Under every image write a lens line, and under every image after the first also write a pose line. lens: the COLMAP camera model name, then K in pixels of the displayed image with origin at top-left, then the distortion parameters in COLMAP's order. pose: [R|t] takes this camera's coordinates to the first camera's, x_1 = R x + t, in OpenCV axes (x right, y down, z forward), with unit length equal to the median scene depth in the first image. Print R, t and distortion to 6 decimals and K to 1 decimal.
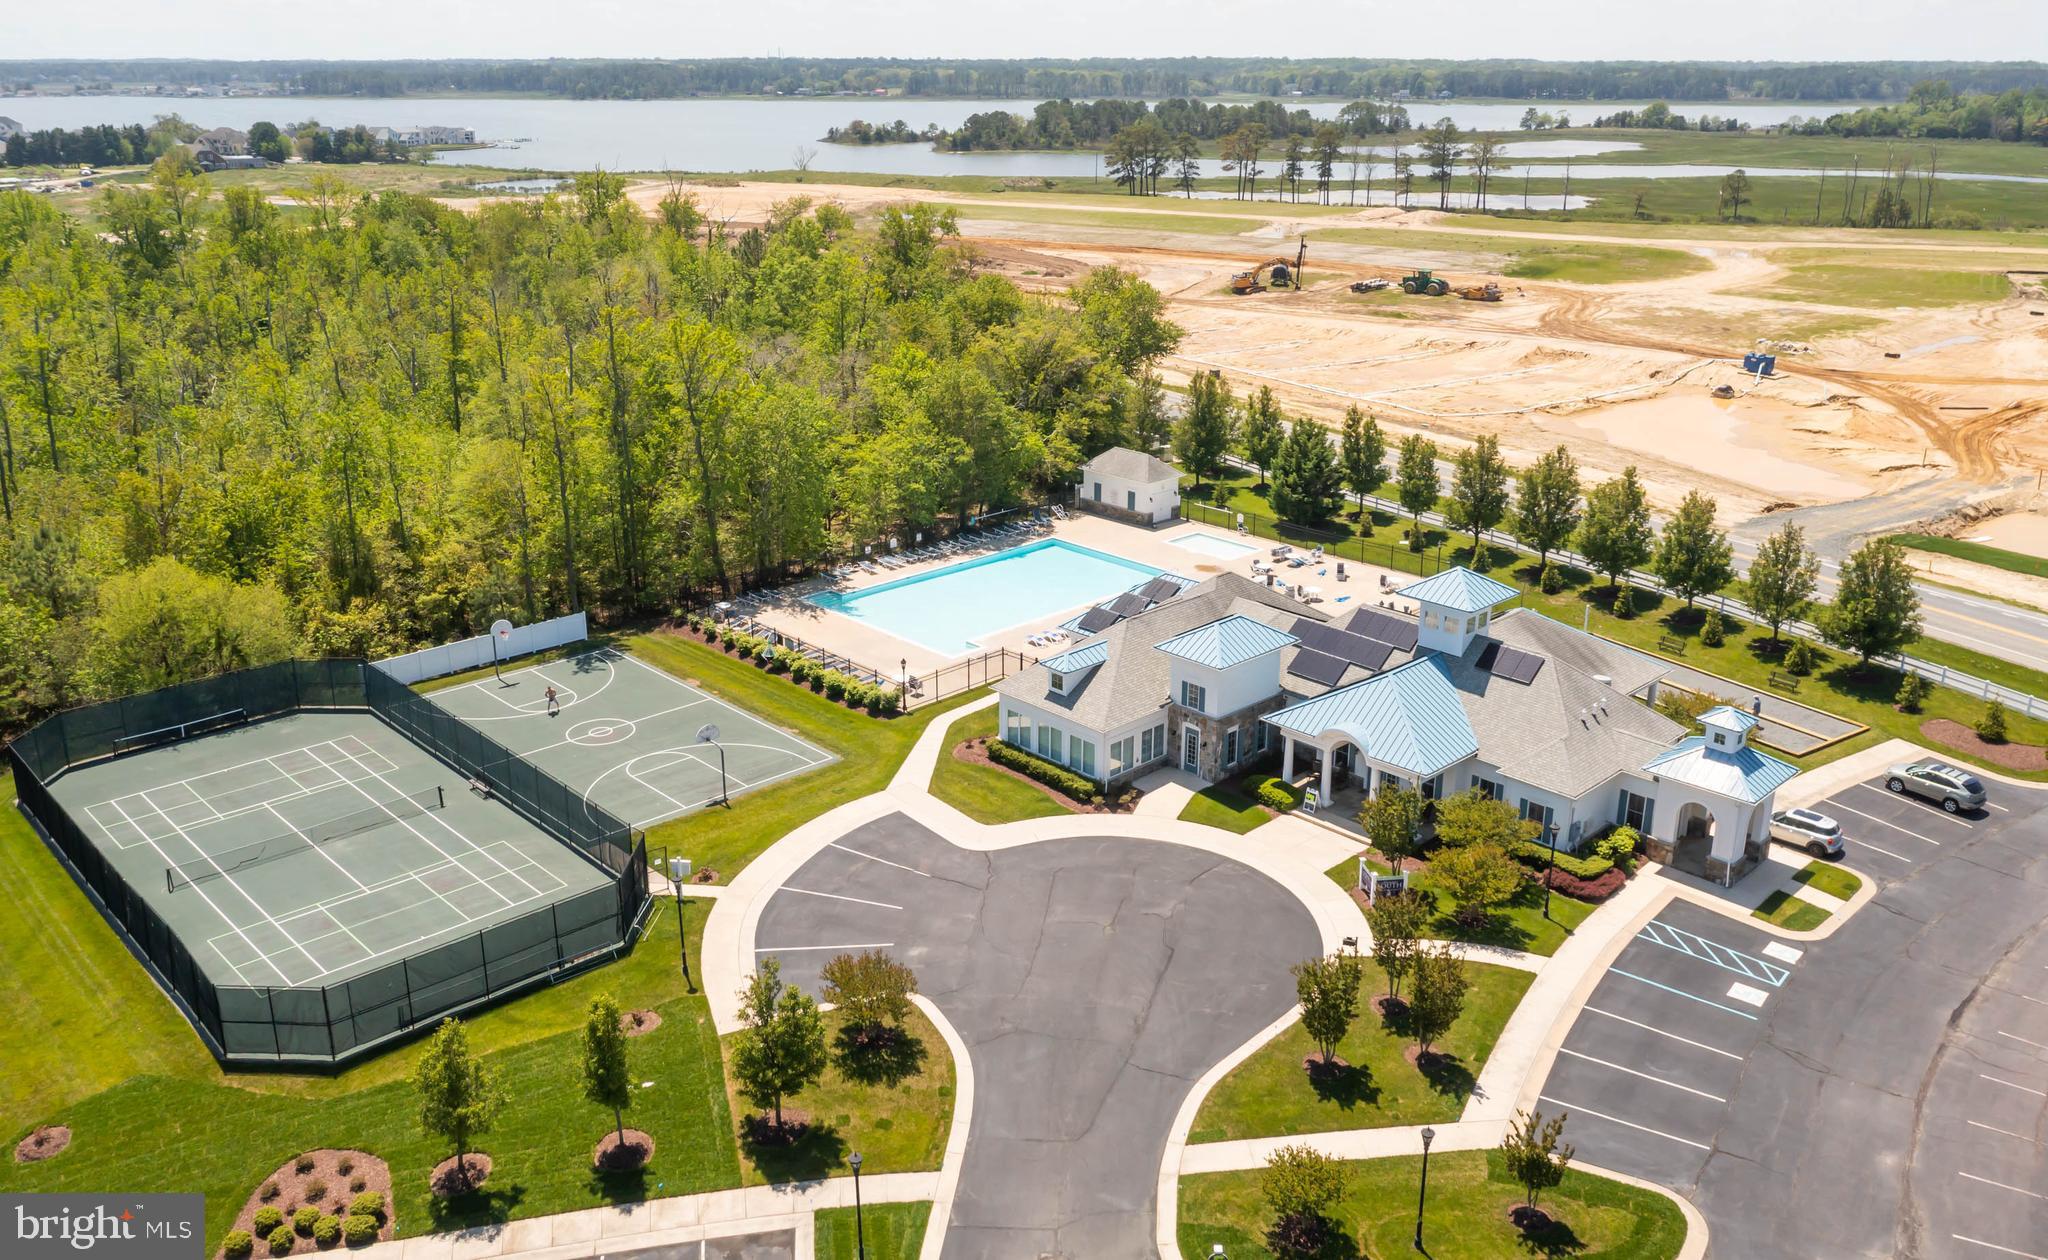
lens RADIAL K [[1648.8, 0, 1024.0], [0, 1648.8, 630.0], [0, 0, 1]] dist [-0.074424, 0.153339]
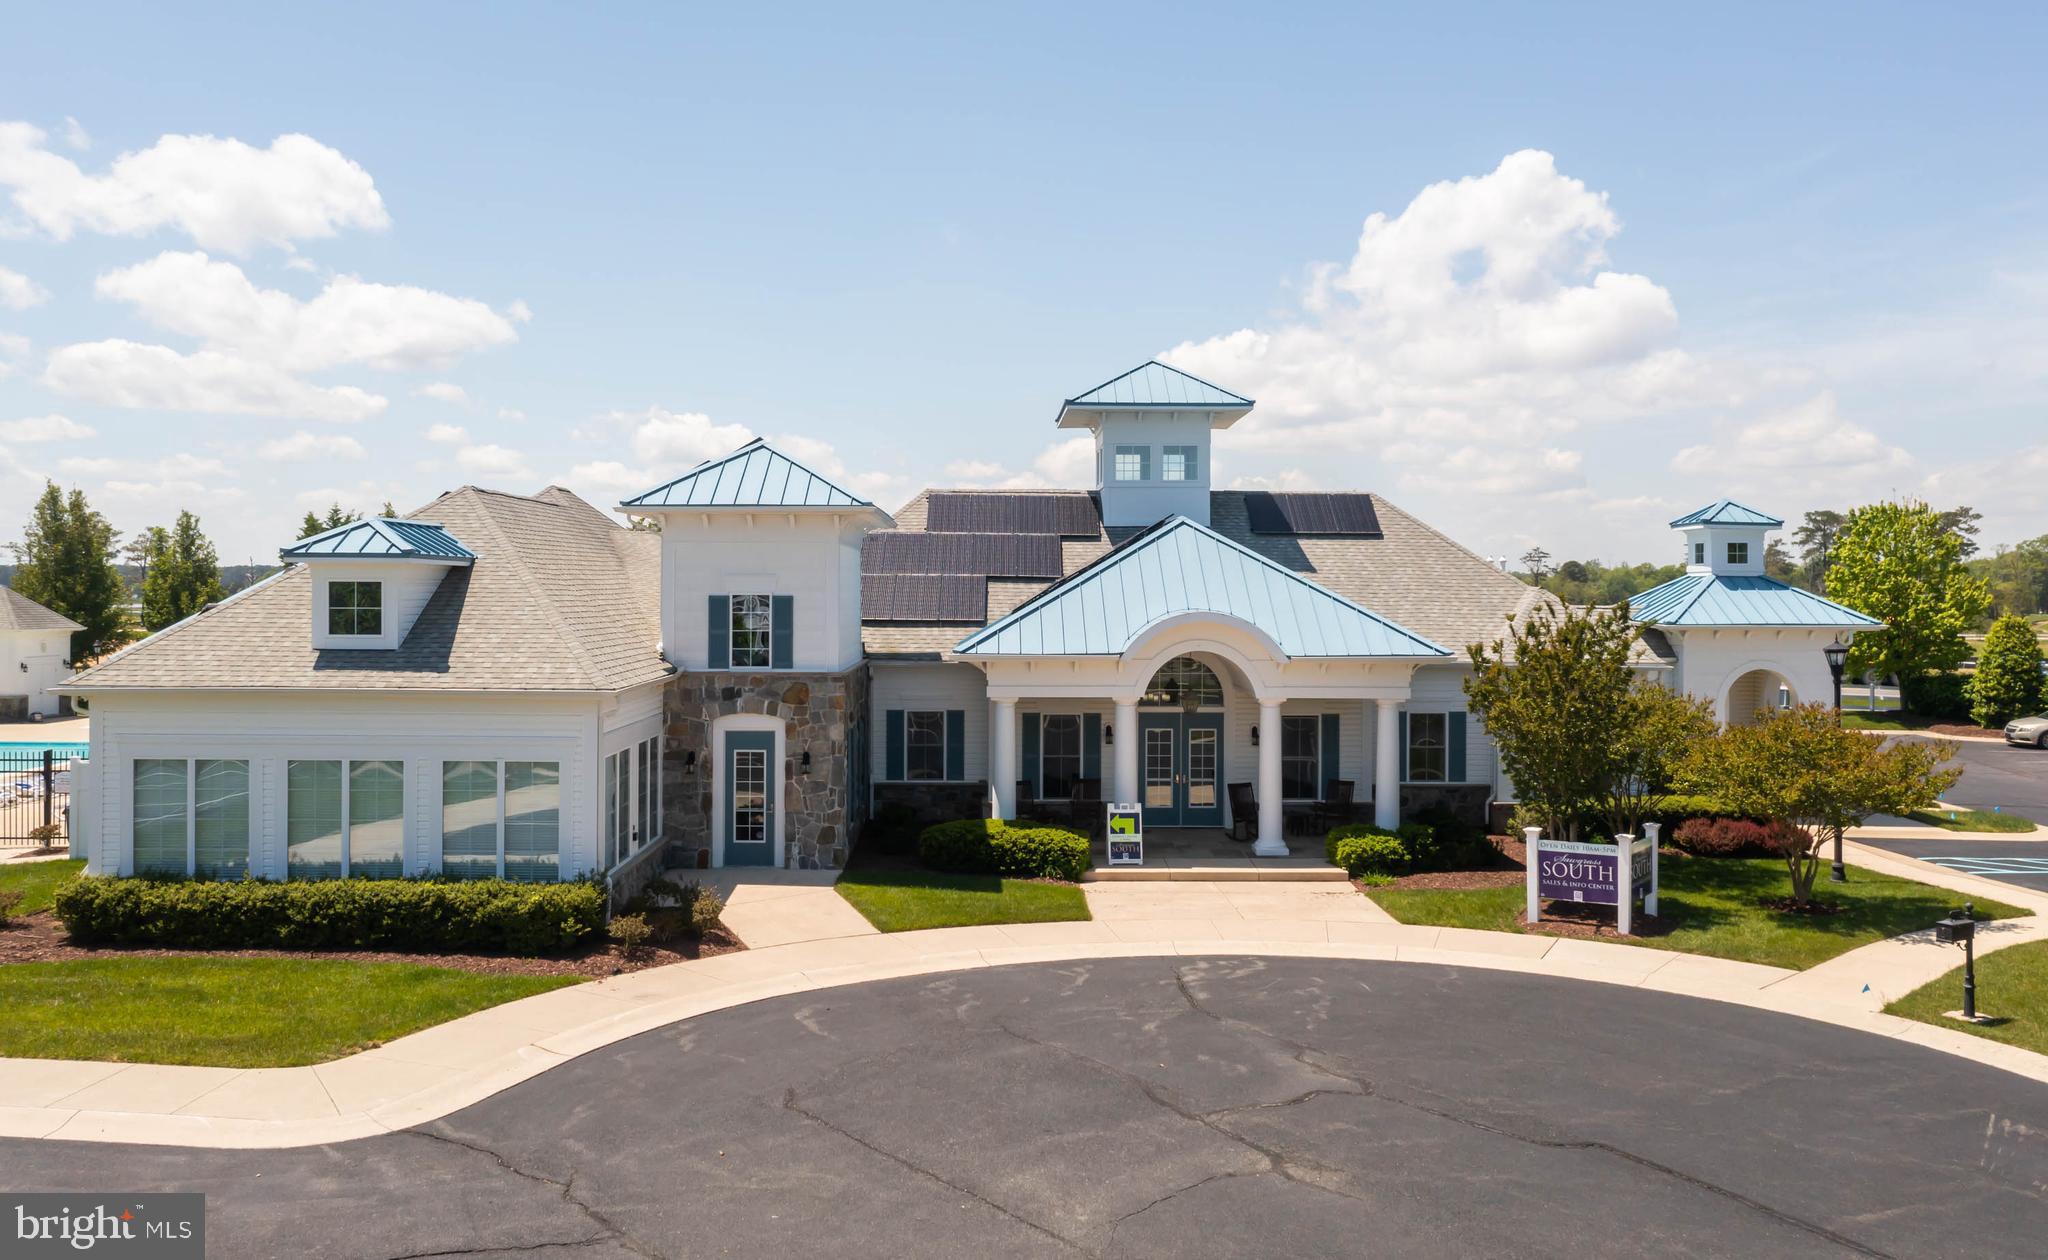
lens RADIAL K [[1648.8, 0, 1024.0], [0, 1648.8, 630.0], [0, 0, 1]] dist [-0.074424, 0.153339]
pose [[0.678294, -0.016414, 0.734607, -0.115740], [0.249046, 0.945711, -0.208824, 0.127791], [-0.691298, 0.324595, 0.645558, 0.727619]]
